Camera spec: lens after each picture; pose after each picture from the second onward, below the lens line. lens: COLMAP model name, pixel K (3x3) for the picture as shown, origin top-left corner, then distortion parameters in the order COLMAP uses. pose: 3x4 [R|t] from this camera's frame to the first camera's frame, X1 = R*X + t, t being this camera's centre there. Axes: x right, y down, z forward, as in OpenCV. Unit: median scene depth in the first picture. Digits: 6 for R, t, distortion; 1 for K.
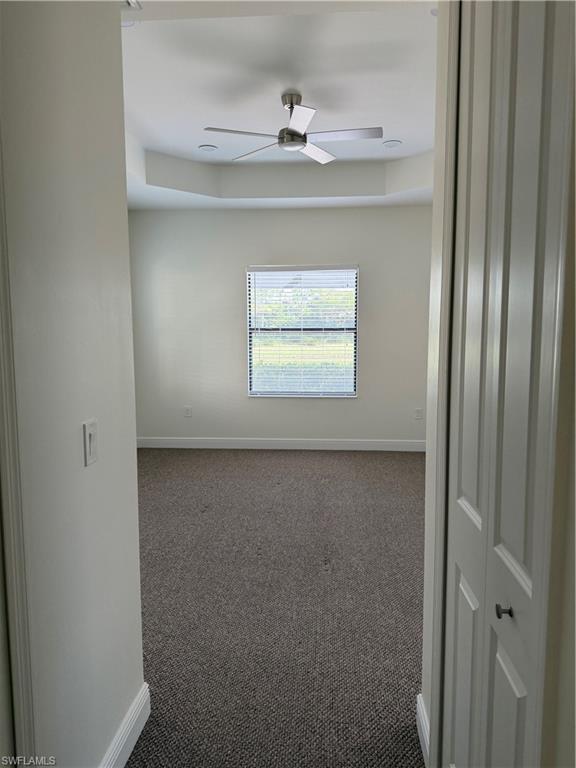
lens RADIAL K [[545.9, 0, 288.0], [0, 545.9, 384.0], [0, 0, 1]] dist [0.001875, -0.010546]
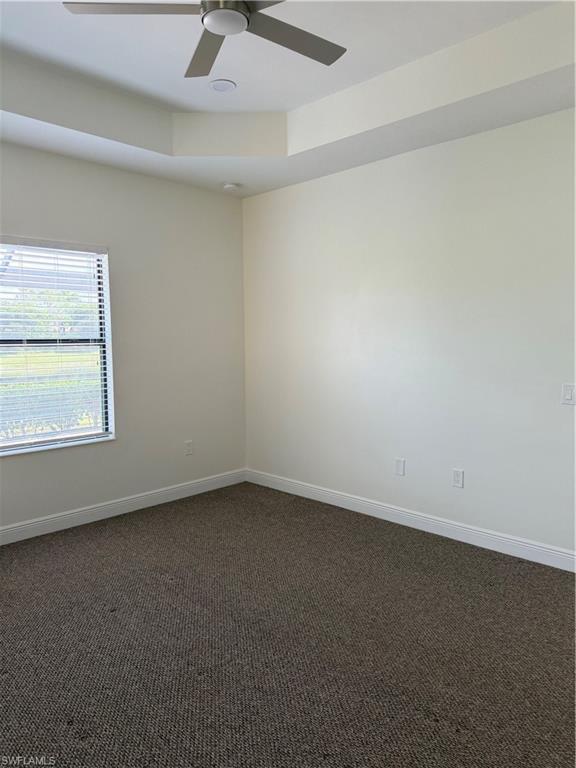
lens RADIAL K [[545.9, 0, 288.0], [0, 545.9, 384.0], [0, 0, 1]] dist [0.001875, -0.010546]
pose [[0.647467, -0.062223, 0.759549, -0.259183], [0.077424, 0.996875, 0.015666, -0.038735], [-0.758151, 0.048664, 0.650261, 0.378124]]
